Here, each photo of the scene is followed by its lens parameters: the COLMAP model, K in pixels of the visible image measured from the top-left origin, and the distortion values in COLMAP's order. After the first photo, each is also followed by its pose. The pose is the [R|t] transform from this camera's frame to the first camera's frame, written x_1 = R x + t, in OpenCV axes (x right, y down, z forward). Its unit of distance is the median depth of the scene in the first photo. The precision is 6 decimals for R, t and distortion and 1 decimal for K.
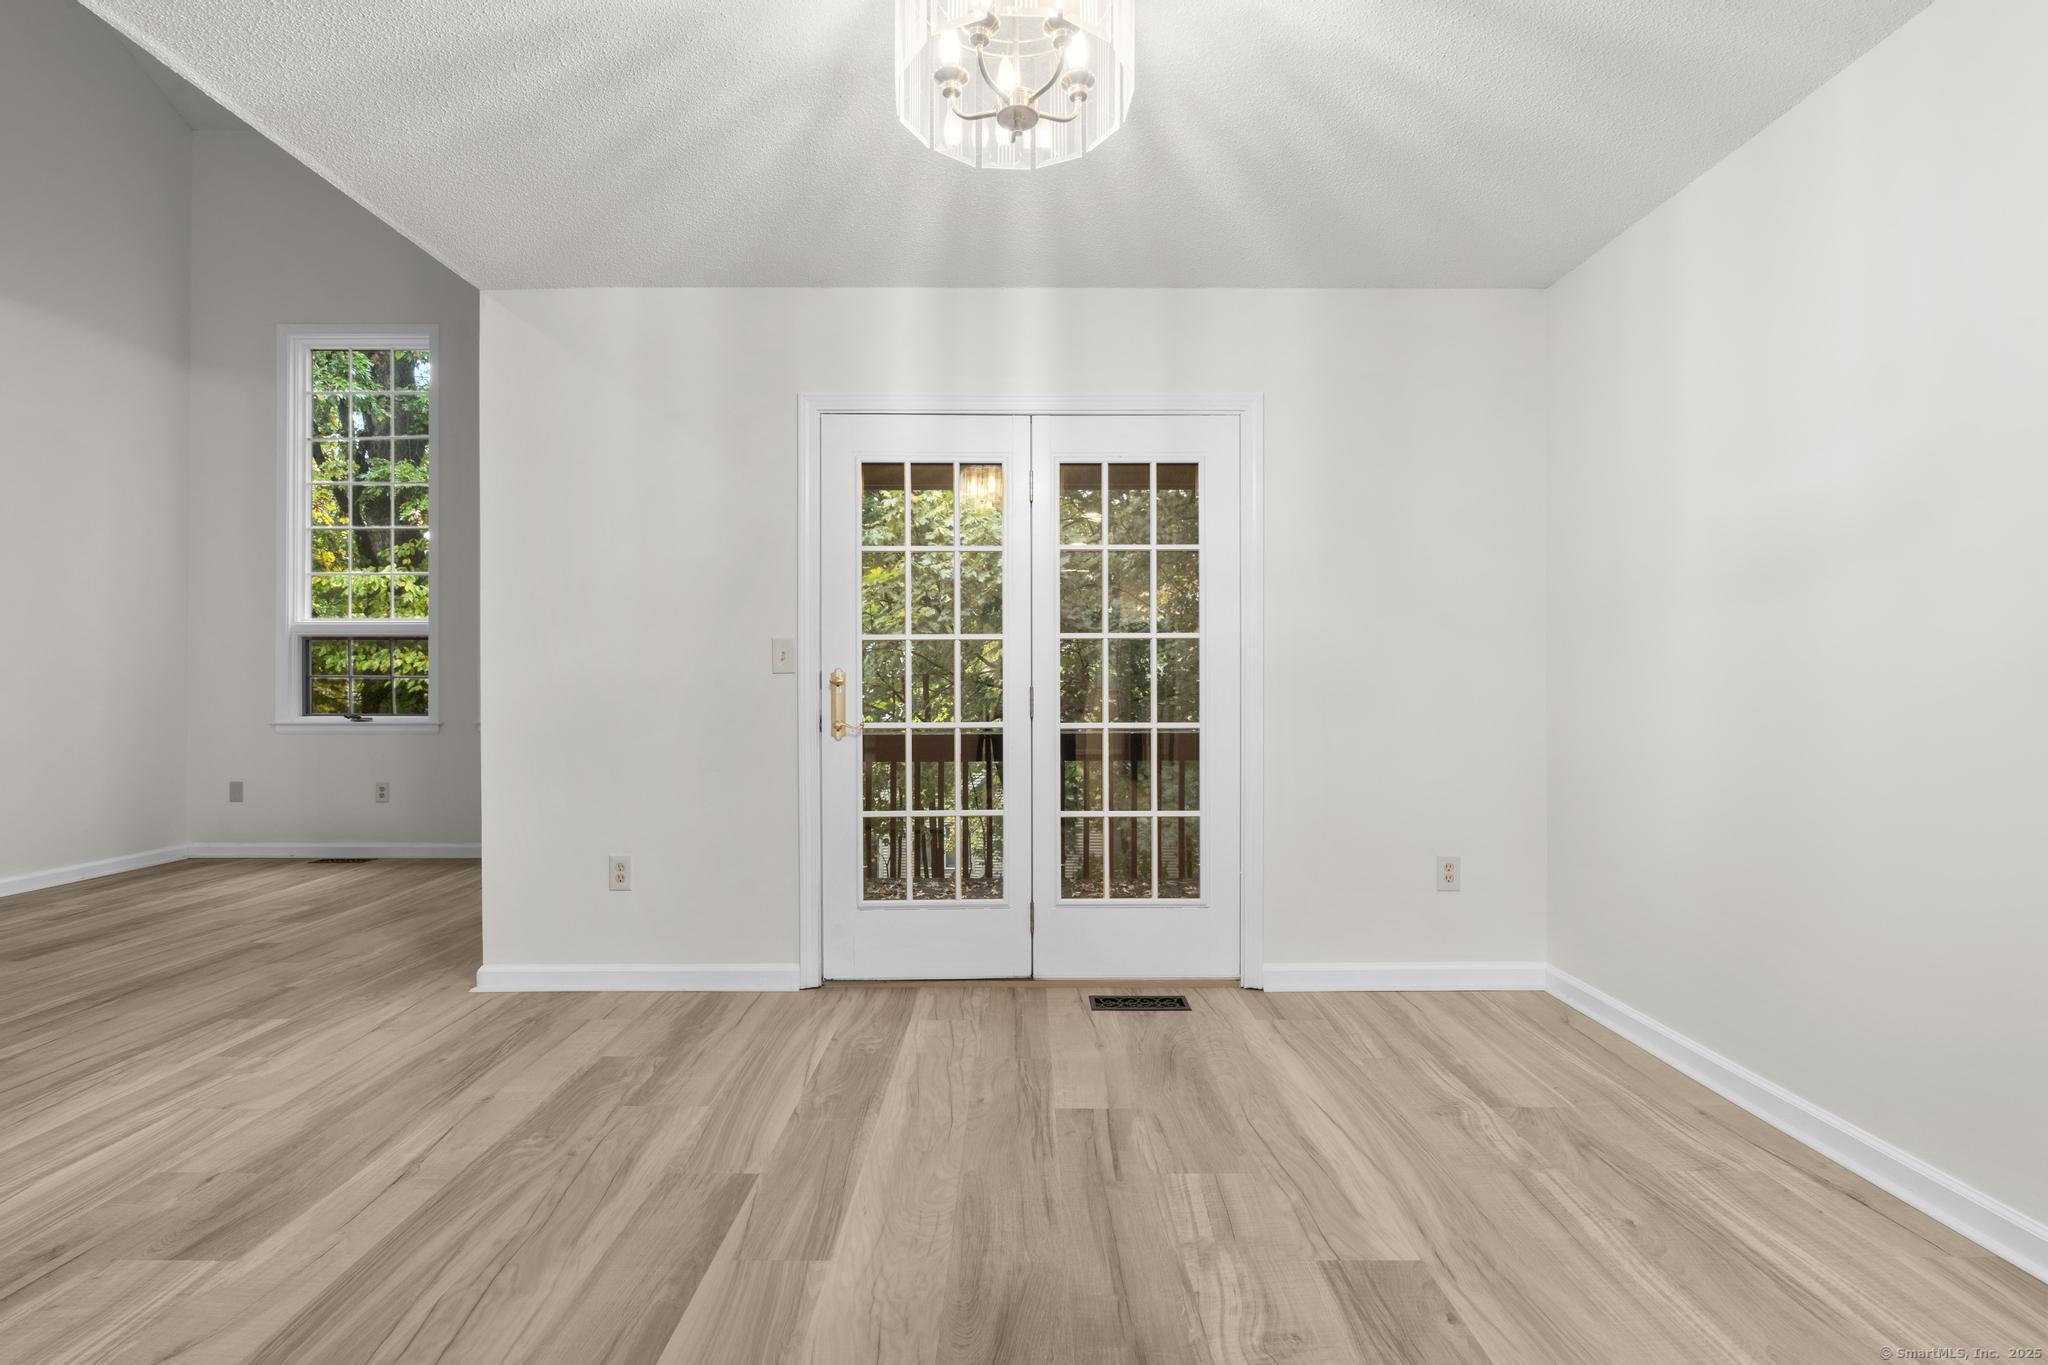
lens RADIAL K [[921.7, 0, 1017.2], [0, 921.7, 687.3], [0, 0, 1]] dist [-0.005673, 0.003774]
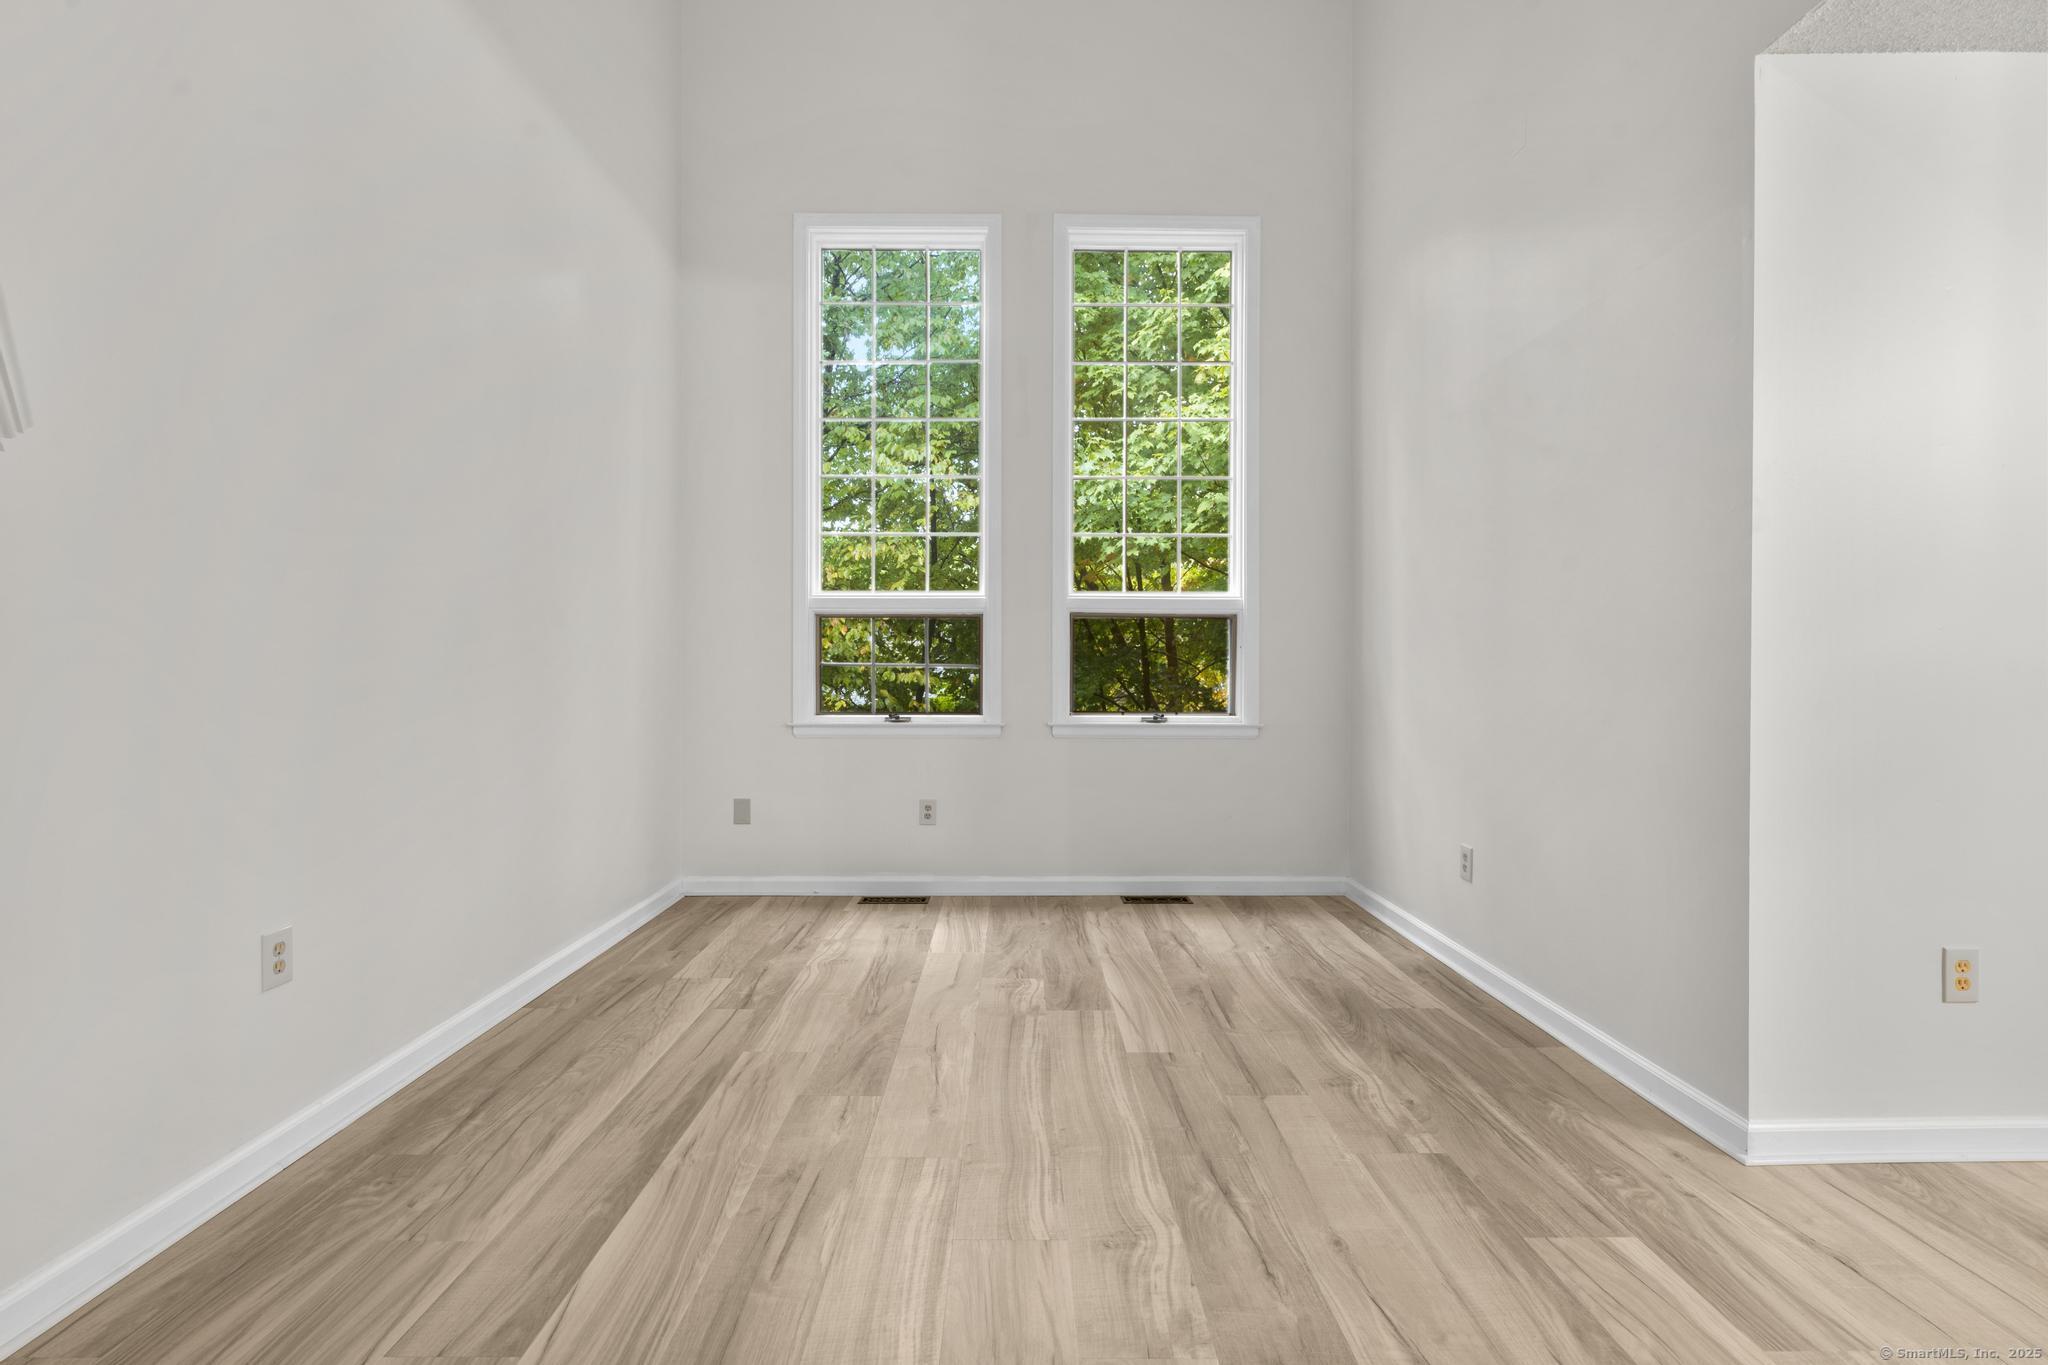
lens RADIAL K [[921.7, 0, 1017.2], [0, 921.7, 687.3], [0, 0, 1]] dist [-0.005673, 0.003774]
pose [[0.999945, -0.000765, 0.010466, -1.535093], [0.000599, 0.999874, 0.015888, -0.012743], [-0.010477, -0.015881, 0.999819, 0.519869]]
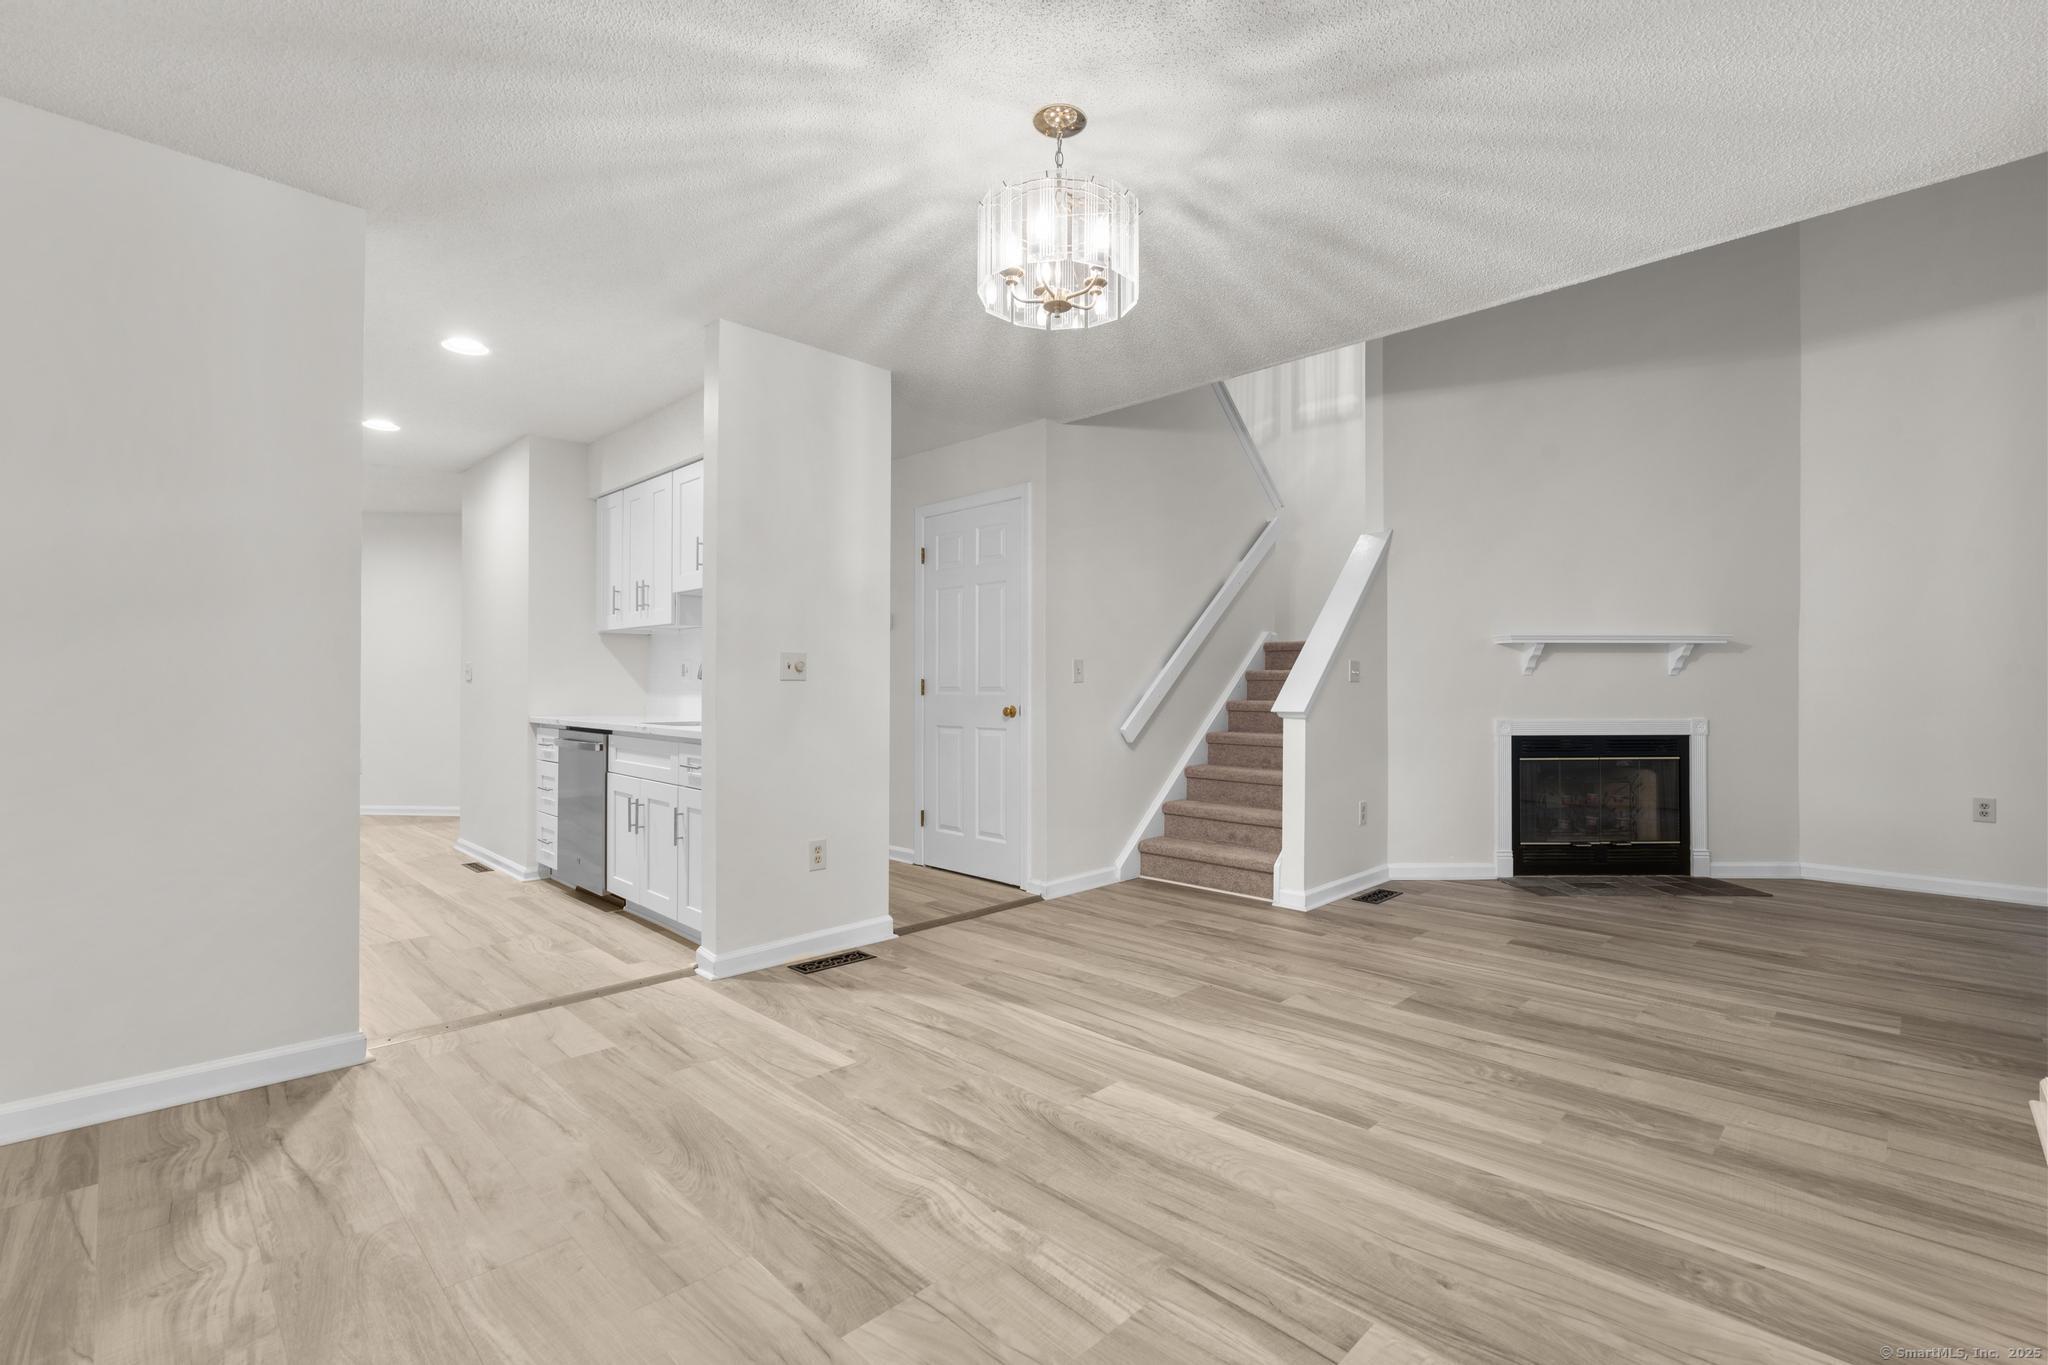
lens RADIAL K [[921.7, 0, 1017.2], [0, 921.7, 687.3], [0, 0, 1]] dist [-0.005673, 0.003774]
pose [[-0.711974, -0.003085, -0.702199, 0.713952], [-0.002072, 0.999995, -0.002293, -0.002864], [0.702203, -0.000178, -0.711977, 1.325694]]
